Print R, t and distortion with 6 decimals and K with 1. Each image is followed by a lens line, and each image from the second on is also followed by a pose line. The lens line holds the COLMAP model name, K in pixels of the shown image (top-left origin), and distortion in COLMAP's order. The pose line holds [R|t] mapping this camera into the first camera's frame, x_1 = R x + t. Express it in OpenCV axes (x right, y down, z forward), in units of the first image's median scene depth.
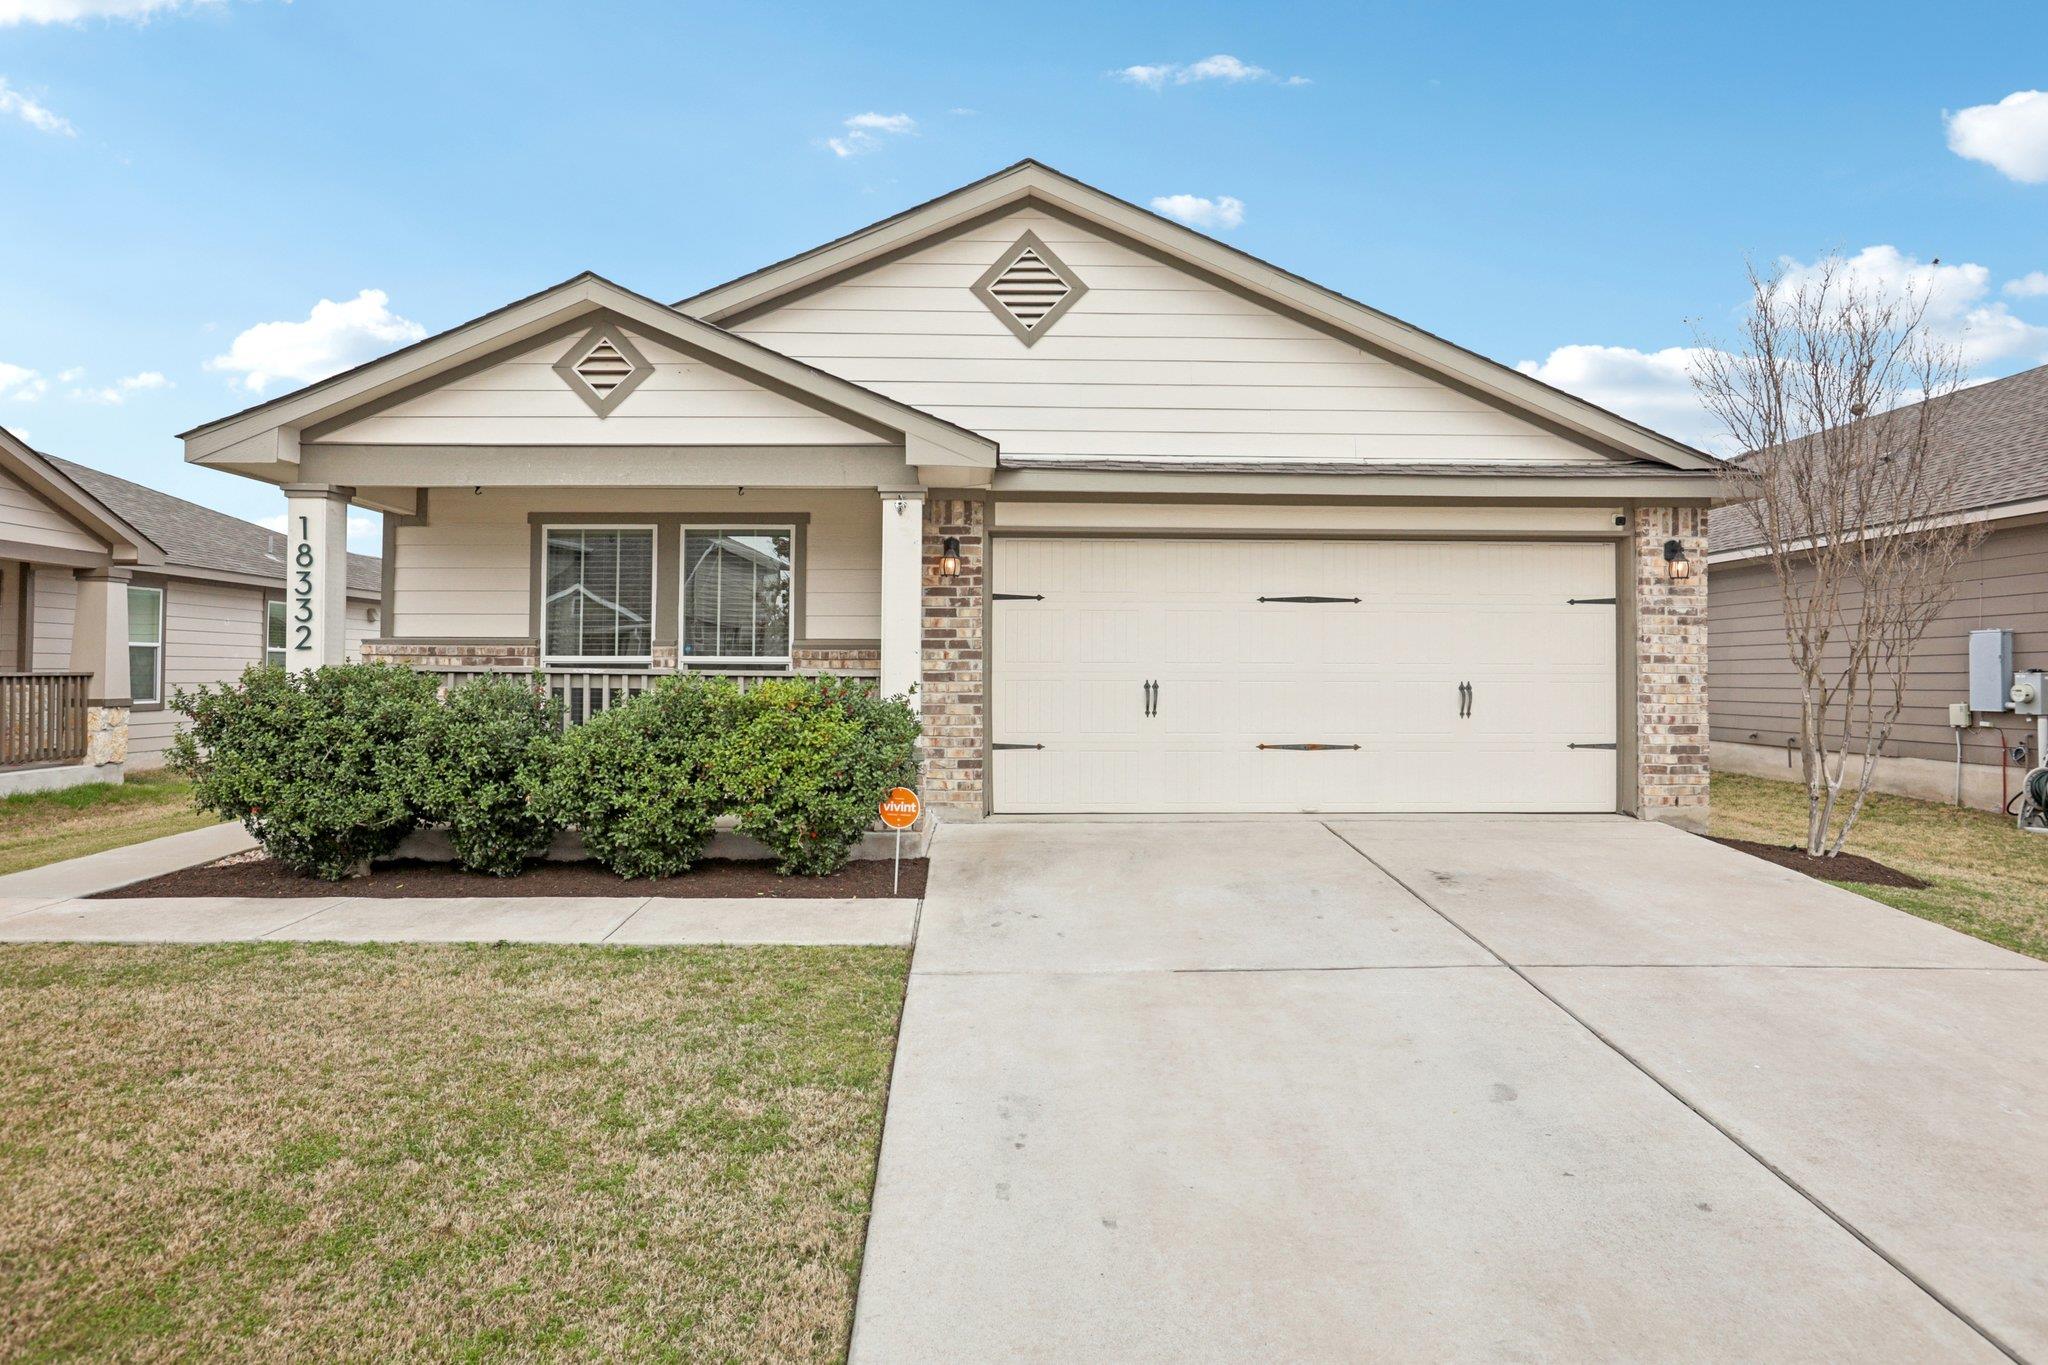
lens RADIAL K [[1309.9, 0, 1044.4], [0, 1309.9, 633.8], [0, 0, 1]] dist [-0.010116, 0.007485]
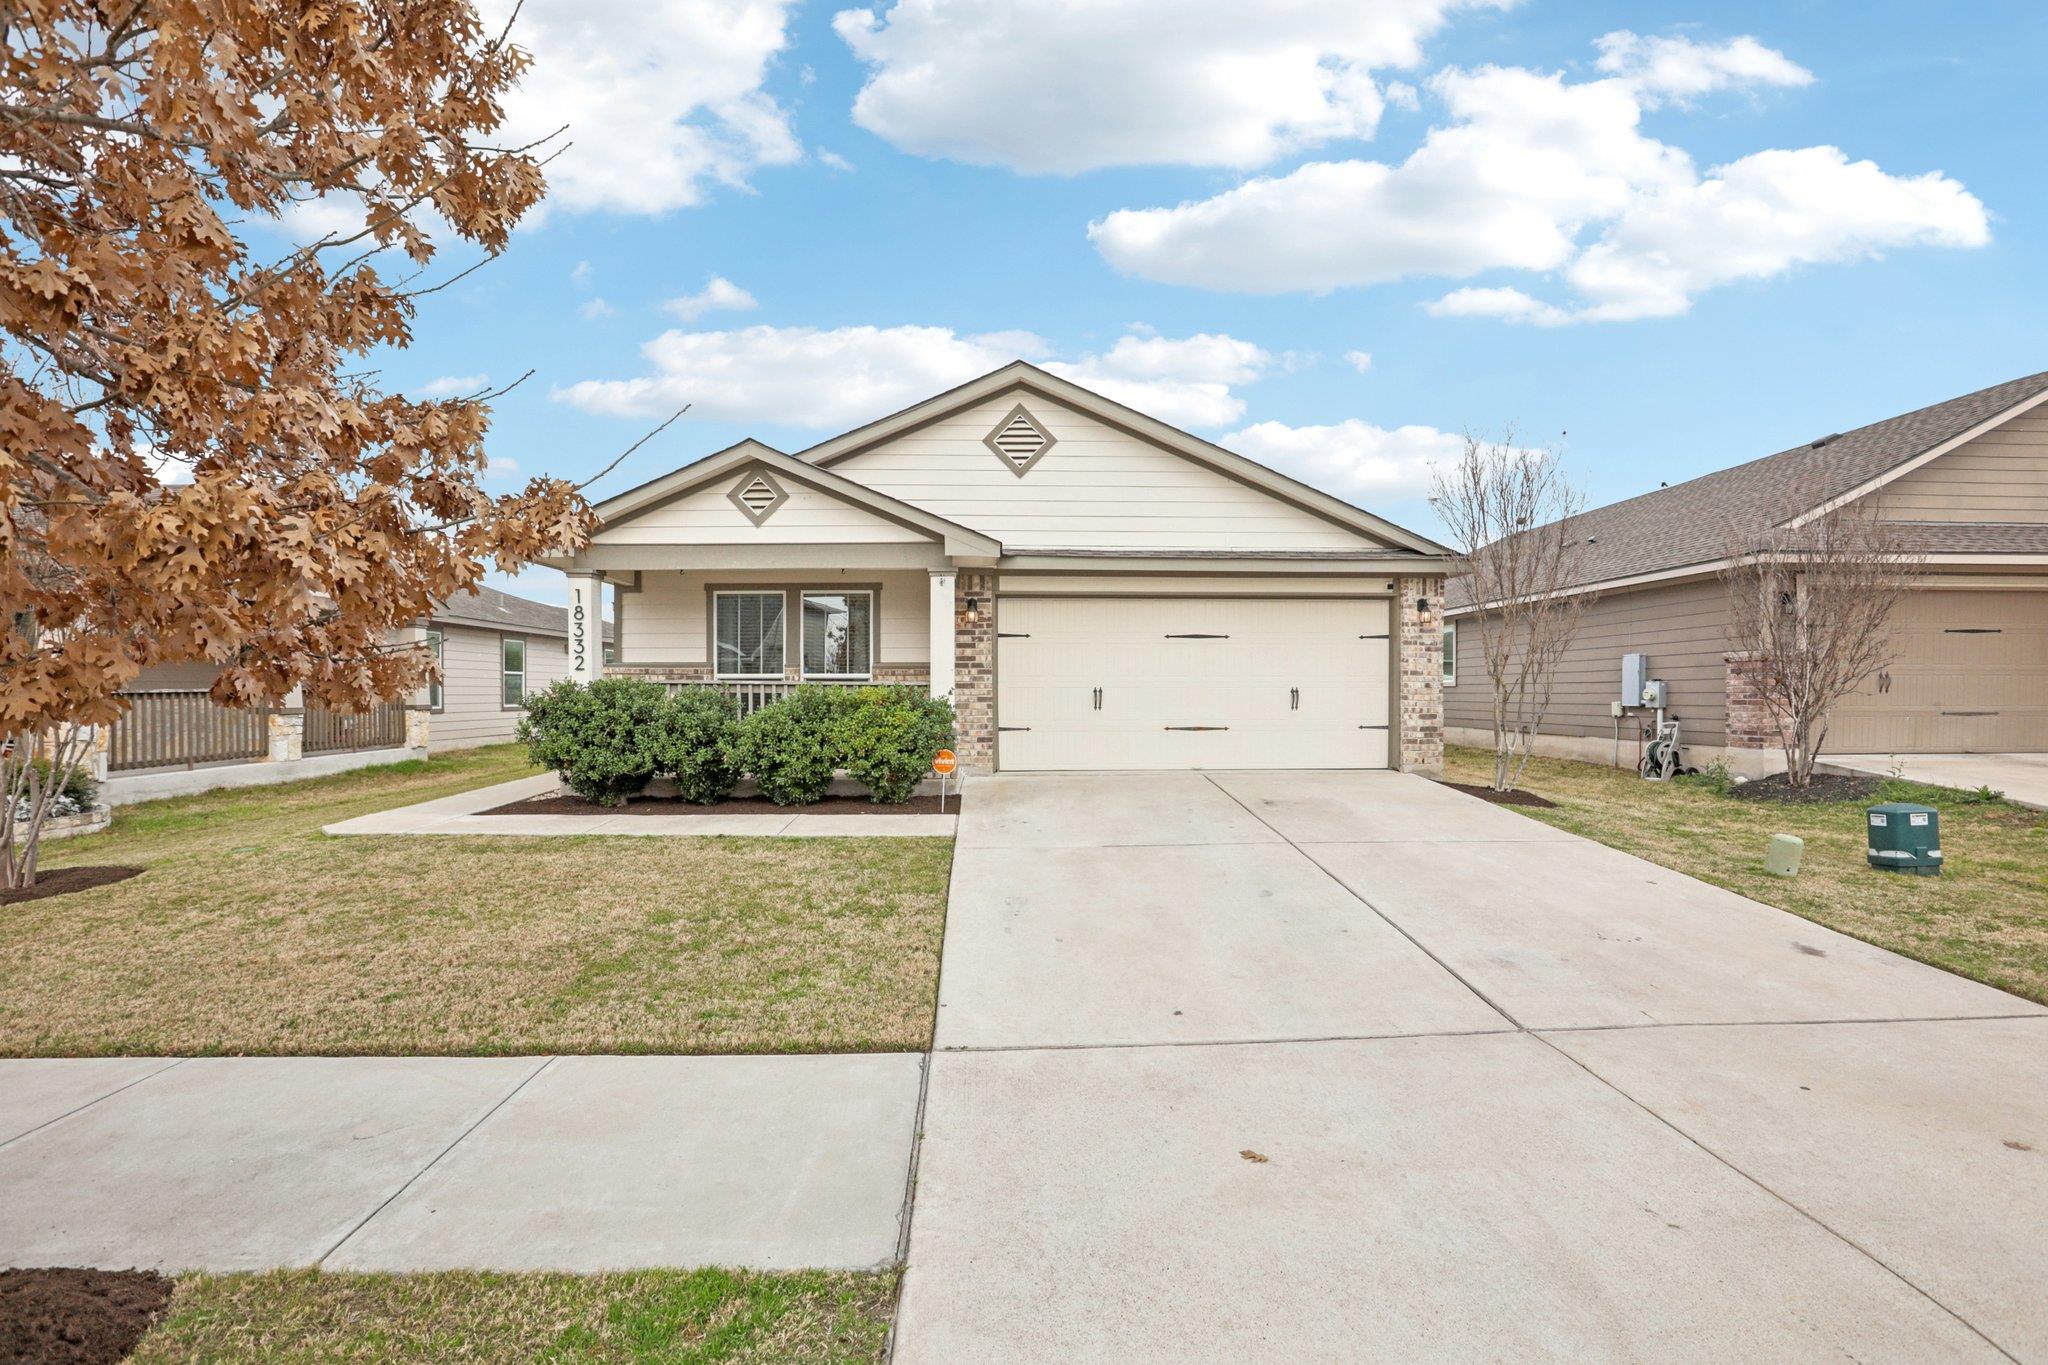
lens RADIAL K [[969.9, 0, 1041.7], [0, 969.9, 695.0], [0, 0, 1]] dist [-0.034292, 0.003430]
pose [[0.999960, -0.004614, 0.007702, 0.004147], [0.004332, 0.999337, 0.036160, 0.001692], [-0.007864, -0.036125, 0.999316, -0.186525]]
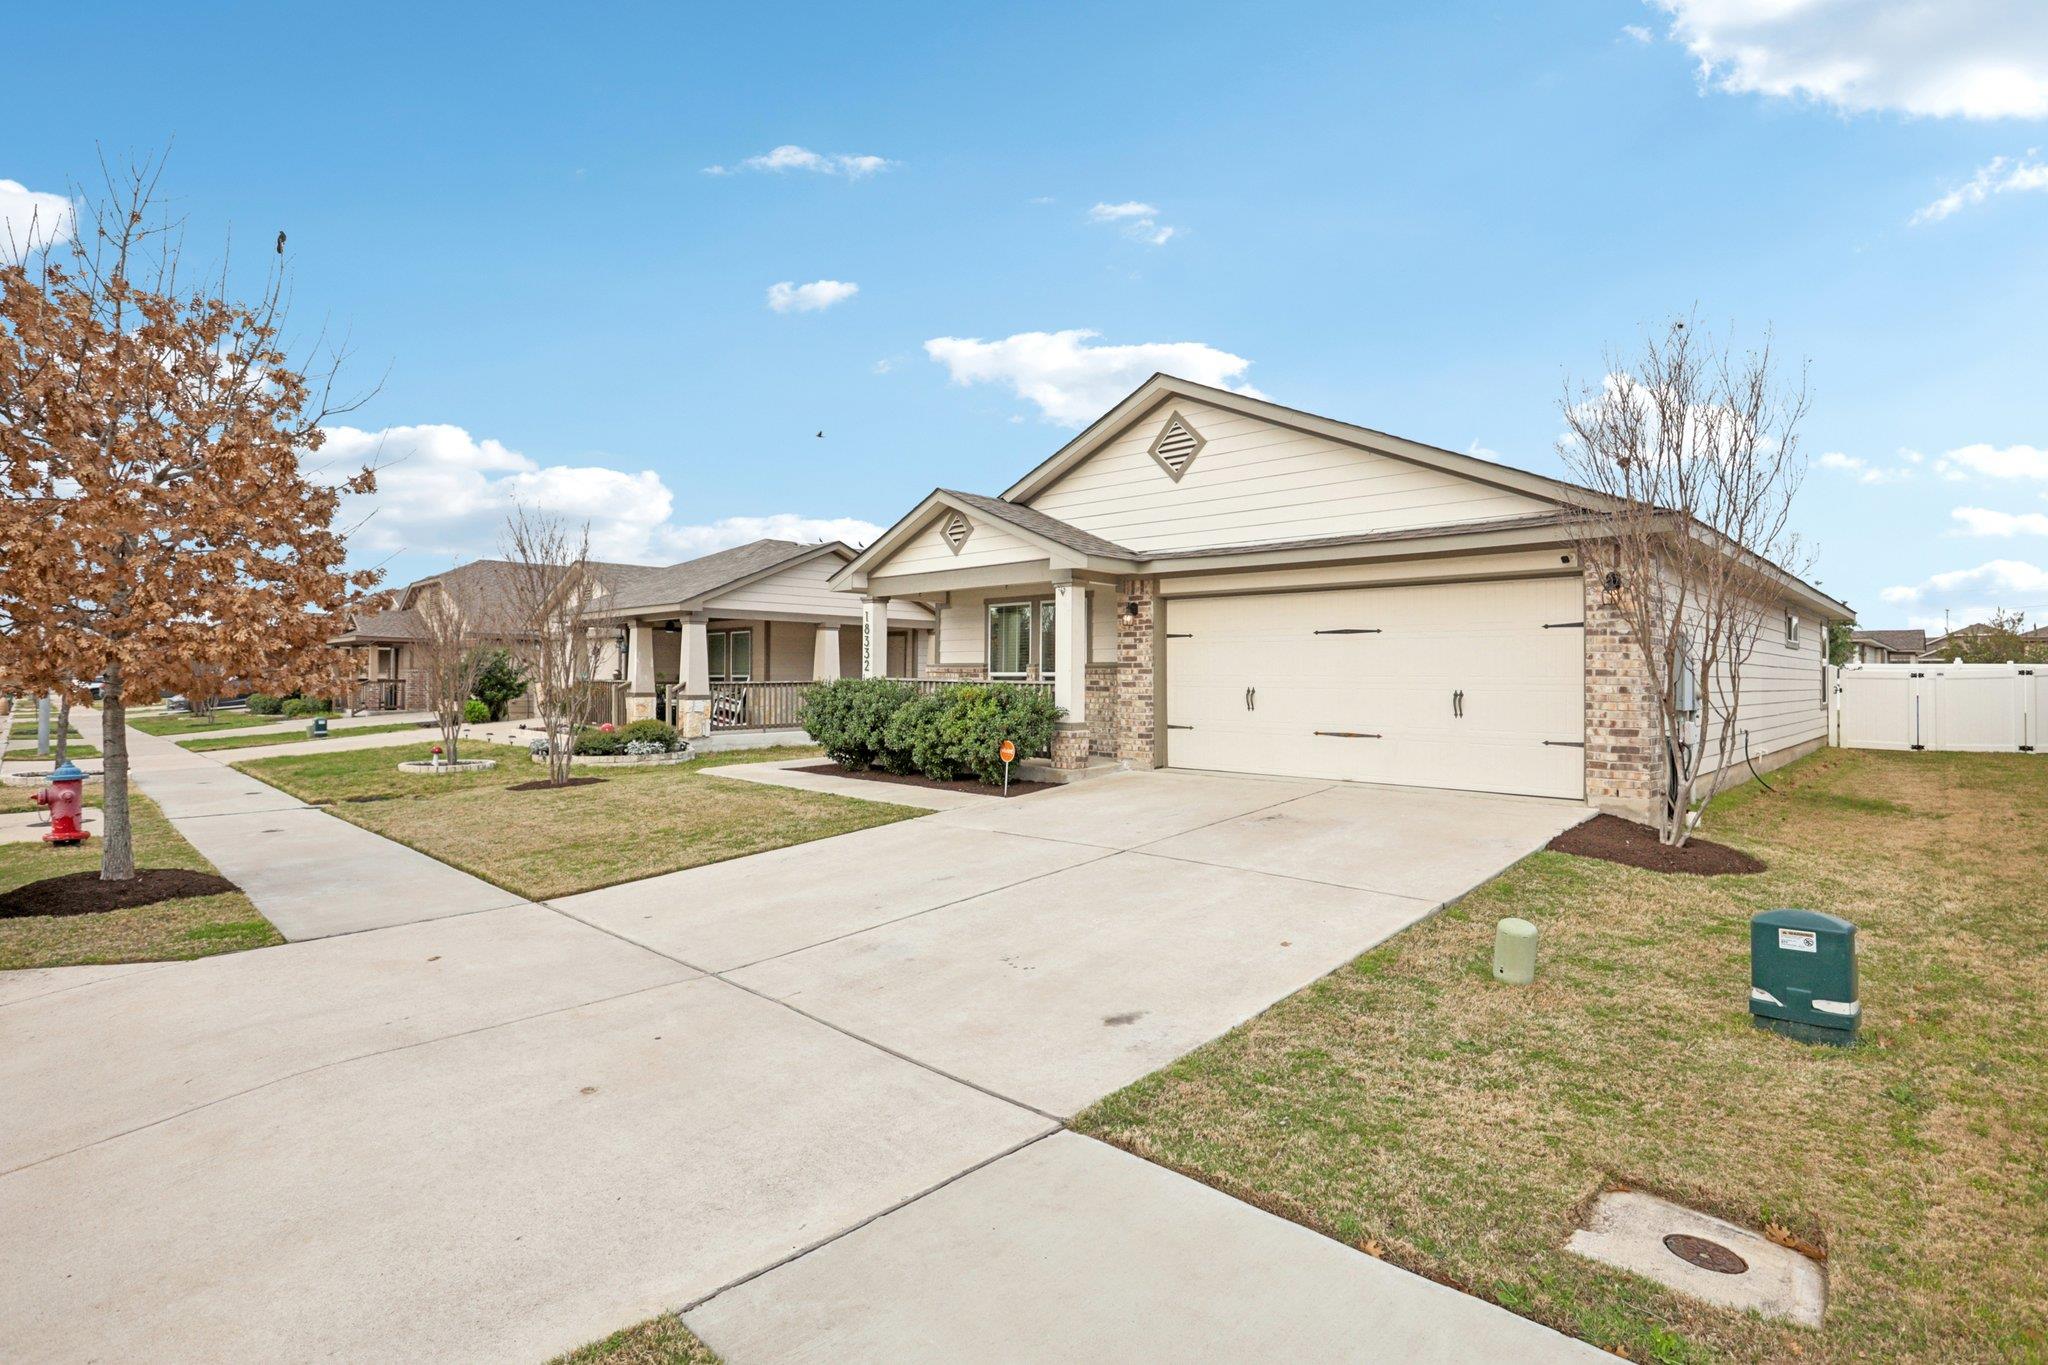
lens RADIAL K [[1038.6, 0, 1039.4], [0, 1038.6, 646.8], [0, 0, 1]] dist [-0.013620, 0.007066]
pose [[0.699172, -0.020234, -0.714667, 0.805498], [0.021184, 0.999747, -0.007581, -0.008390], [0.714640, -0.009839, 0.699423, -0.030811]]
